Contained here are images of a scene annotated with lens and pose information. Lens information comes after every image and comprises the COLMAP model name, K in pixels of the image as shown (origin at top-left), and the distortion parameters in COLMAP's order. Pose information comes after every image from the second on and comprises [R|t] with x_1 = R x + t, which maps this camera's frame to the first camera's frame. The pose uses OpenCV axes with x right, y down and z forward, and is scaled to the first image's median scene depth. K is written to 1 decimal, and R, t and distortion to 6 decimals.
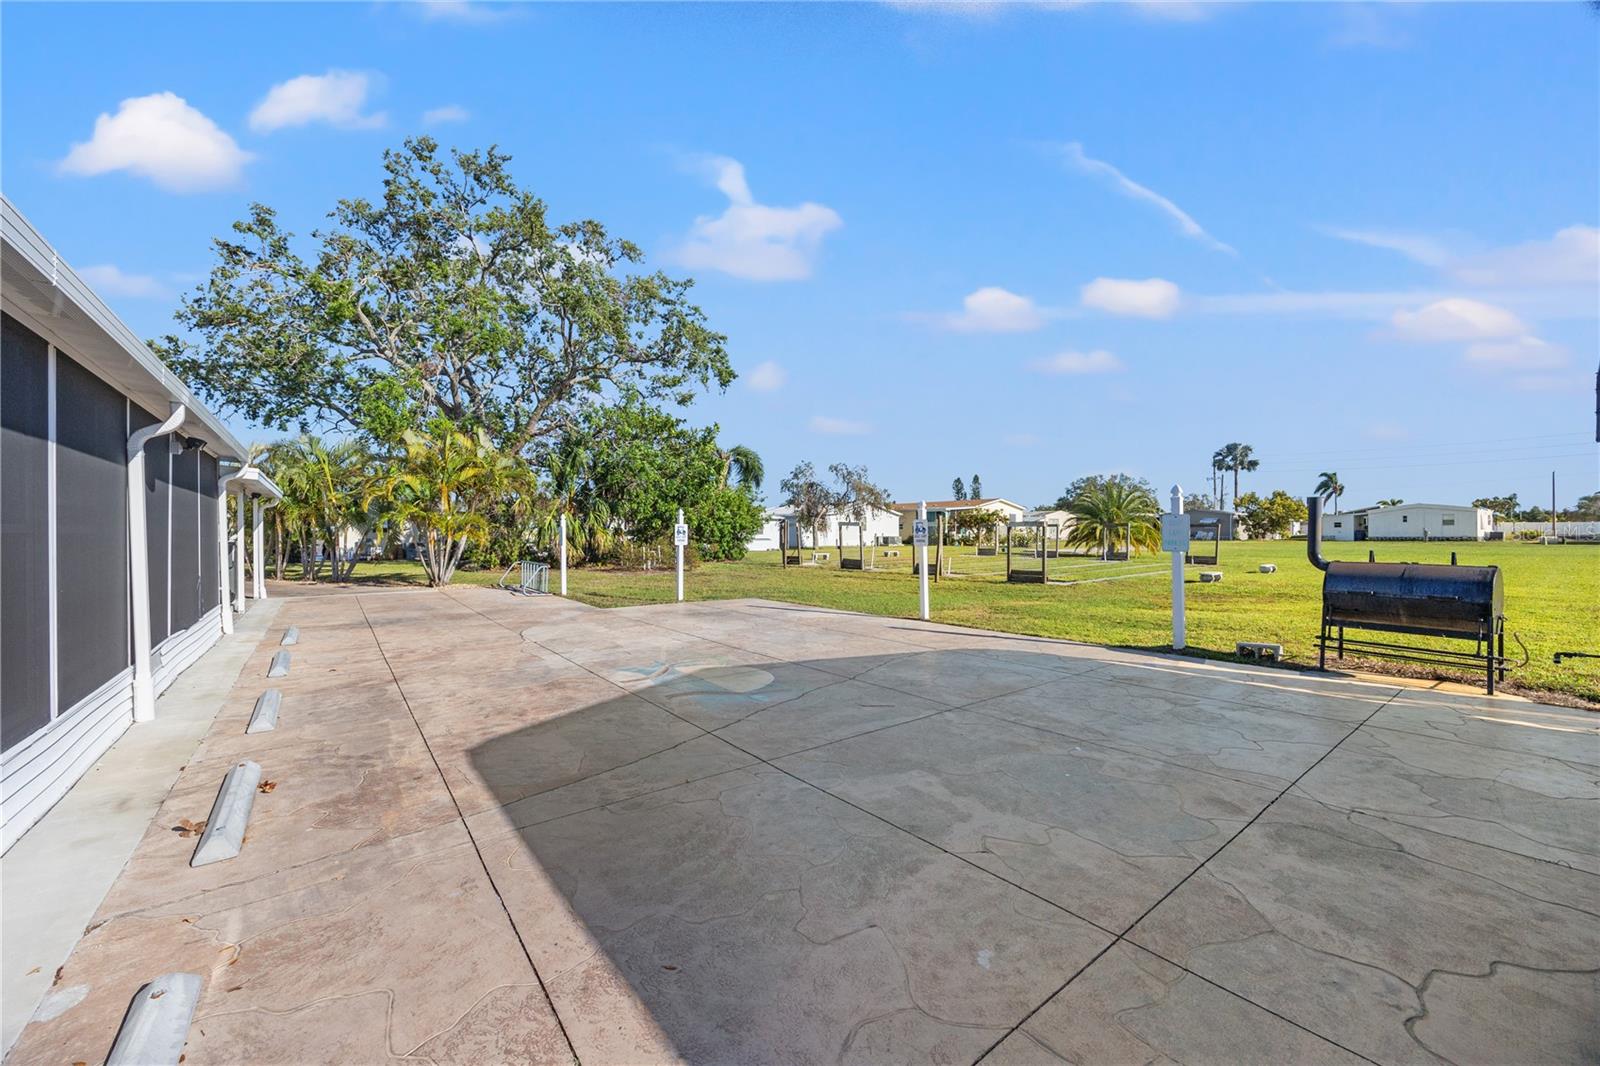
lens RADIAL K [[617.0, 0, 796.1], [0, 617.0, 535.4], [0, 0, 1]] dist [0.000093, 0.000115]
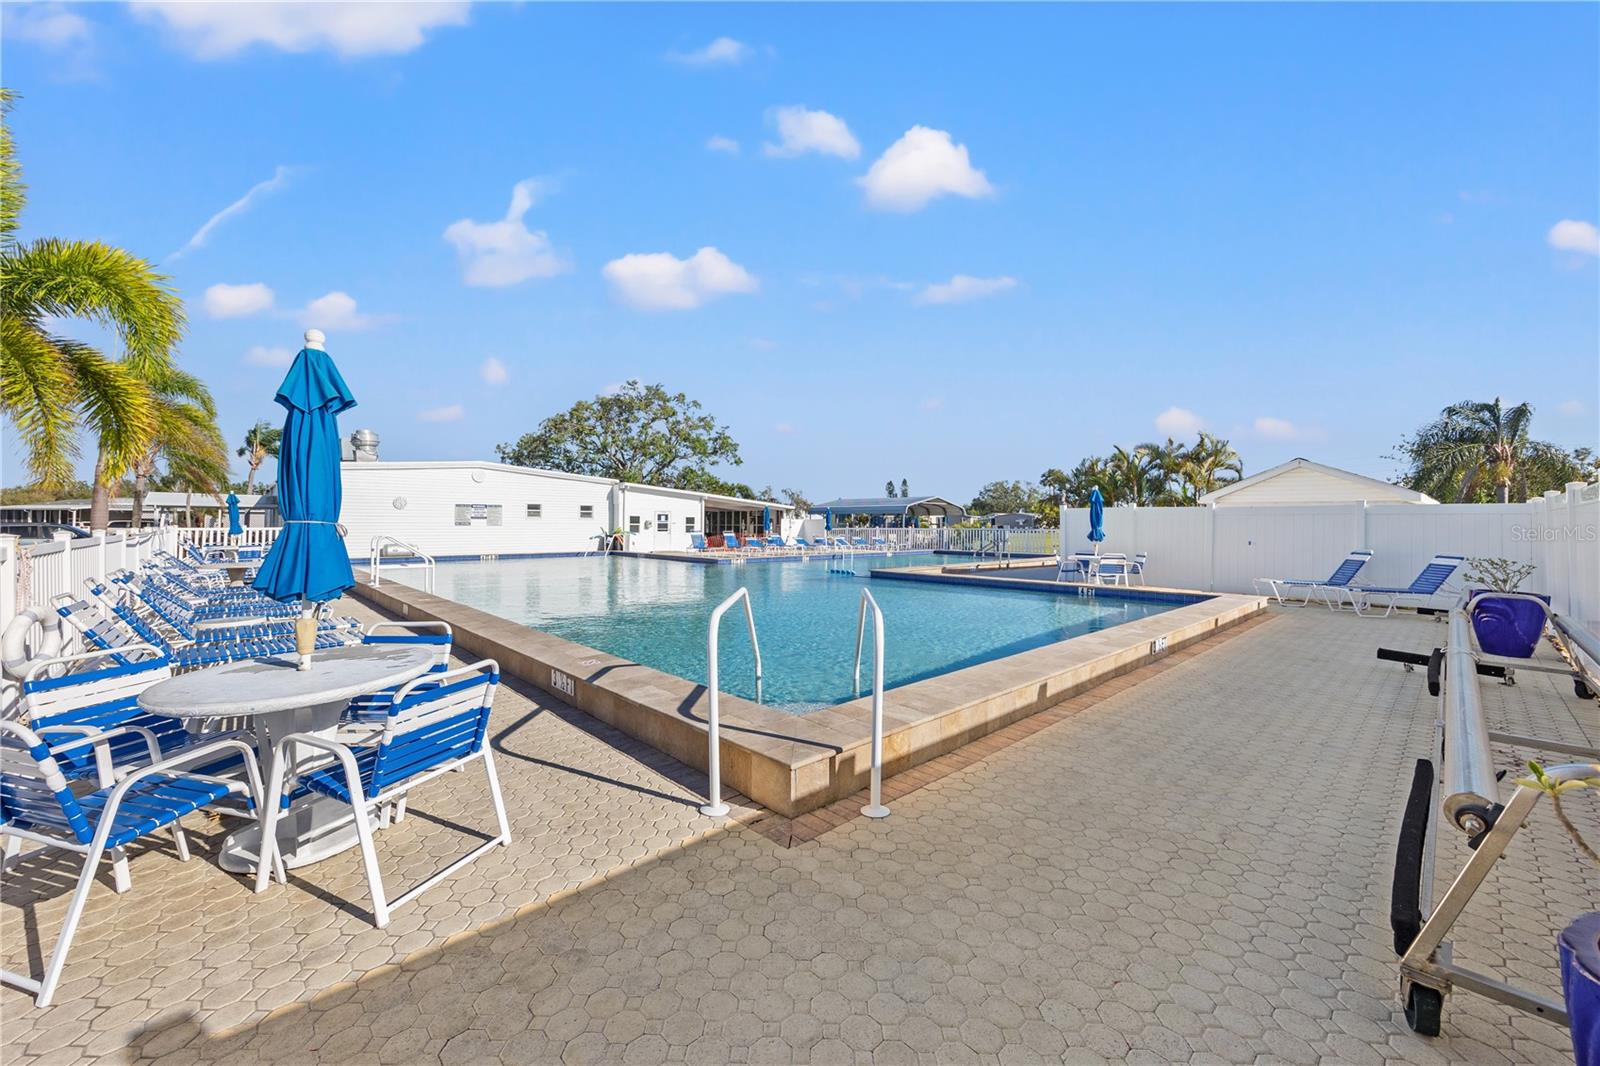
lens RADIAL K [[617.0, 0, 808.6], [0, 617.0, 521.2], [0, 0, 1]] dist [0.000093, 0.000115]
pose [[0.995169, 0.010273, 0.097634, -0.022360], [-0.009153, 0.999887, -0.011913, 0.000764], [-0.097746, 0.010962, 0.995151, -0.419699]]
